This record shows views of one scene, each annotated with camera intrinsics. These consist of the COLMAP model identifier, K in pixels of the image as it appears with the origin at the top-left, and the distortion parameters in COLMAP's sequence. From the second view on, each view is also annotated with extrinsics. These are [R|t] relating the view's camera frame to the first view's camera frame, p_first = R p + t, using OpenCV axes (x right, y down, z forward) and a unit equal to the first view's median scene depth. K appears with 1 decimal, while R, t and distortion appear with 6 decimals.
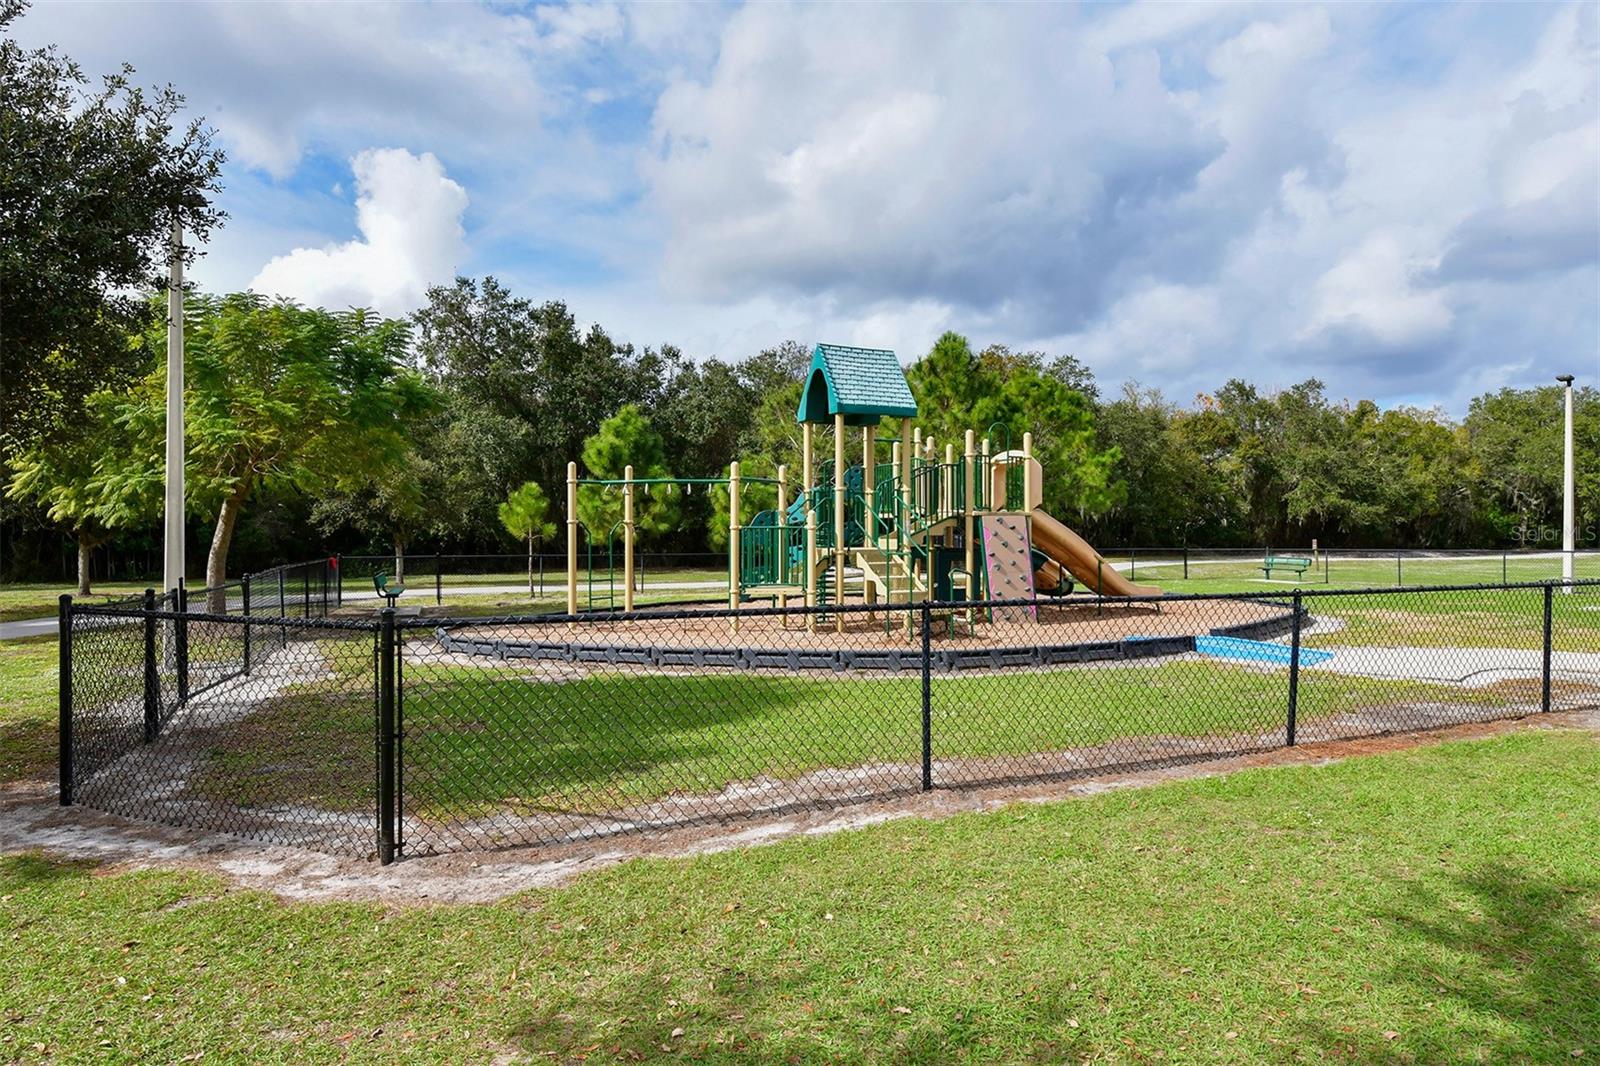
lens RADIAL K [[915.4, 0, 800.0], [0, 915.4, 533.0], [0, 0, 1]] dist [-0.000668, -0.000136]
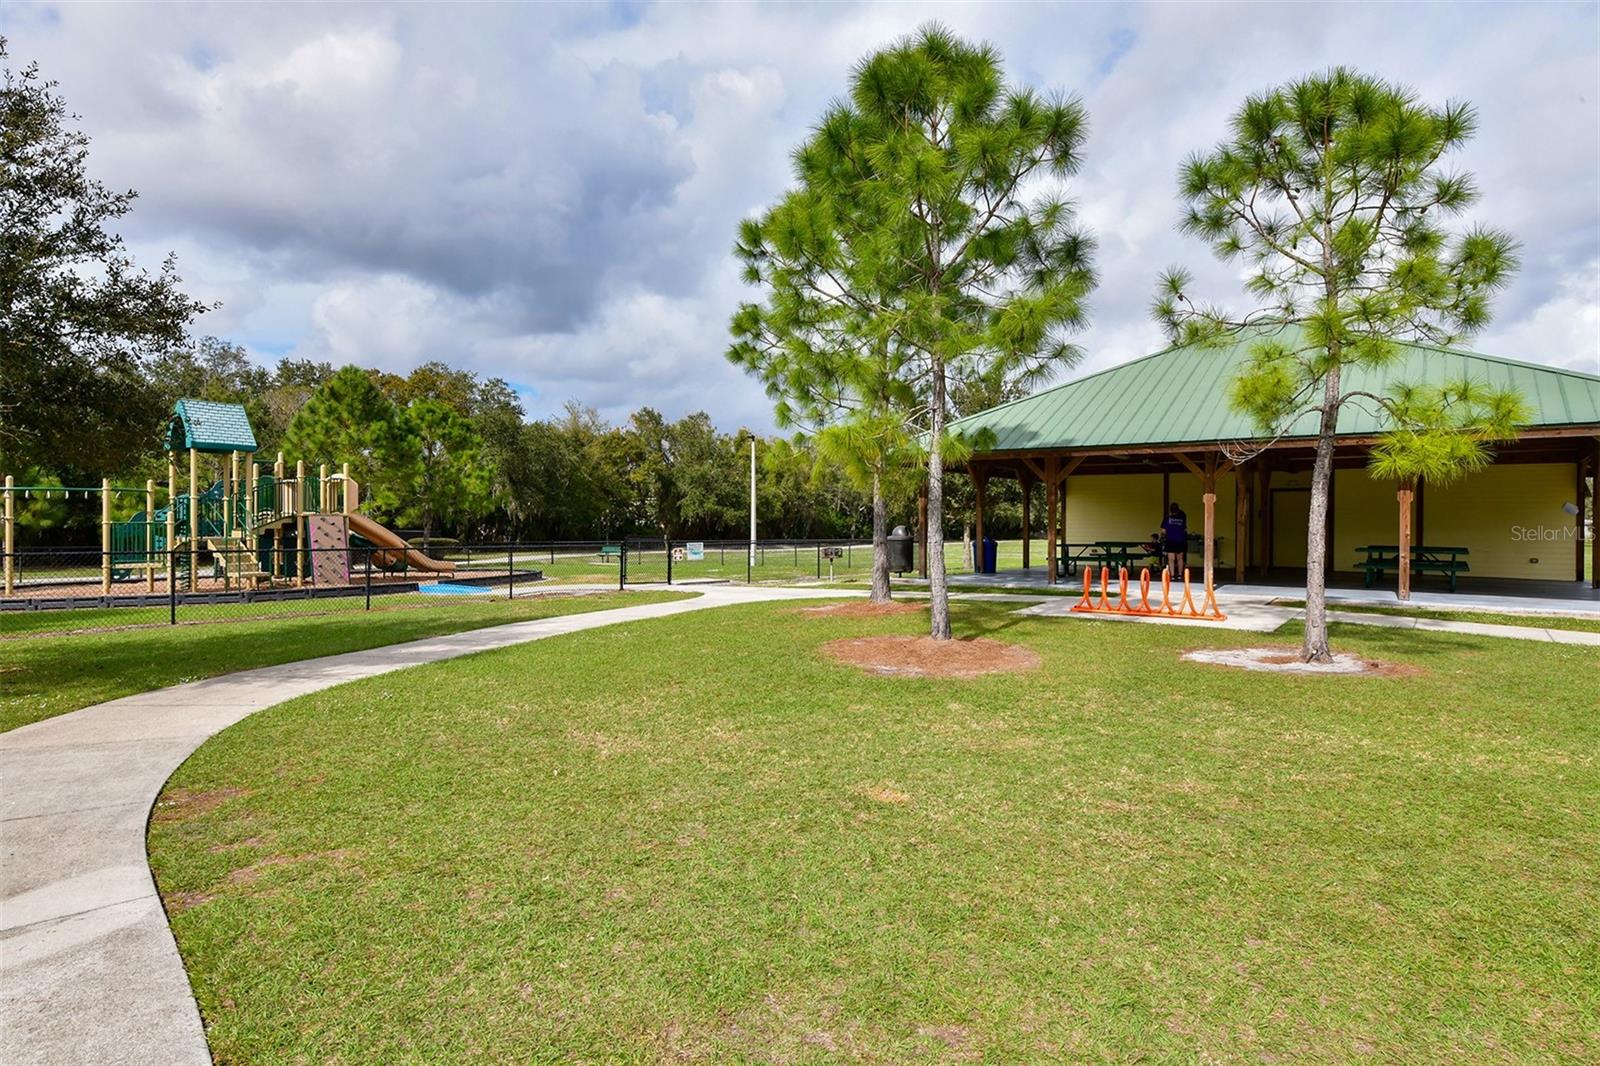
lens RADIAL K [[887.2, 0, 801.4], [0, 887.2, 549.5], [0, 0, 1]] dist [0.004146, -0.000531]
pose [[0.850988, -0.009931, 0.525091, 0.051555], [-0.000289, 0.999812, 0.019377, 0.003628], [-0.525185, -0.016642, 0.850826, -0.322686]]
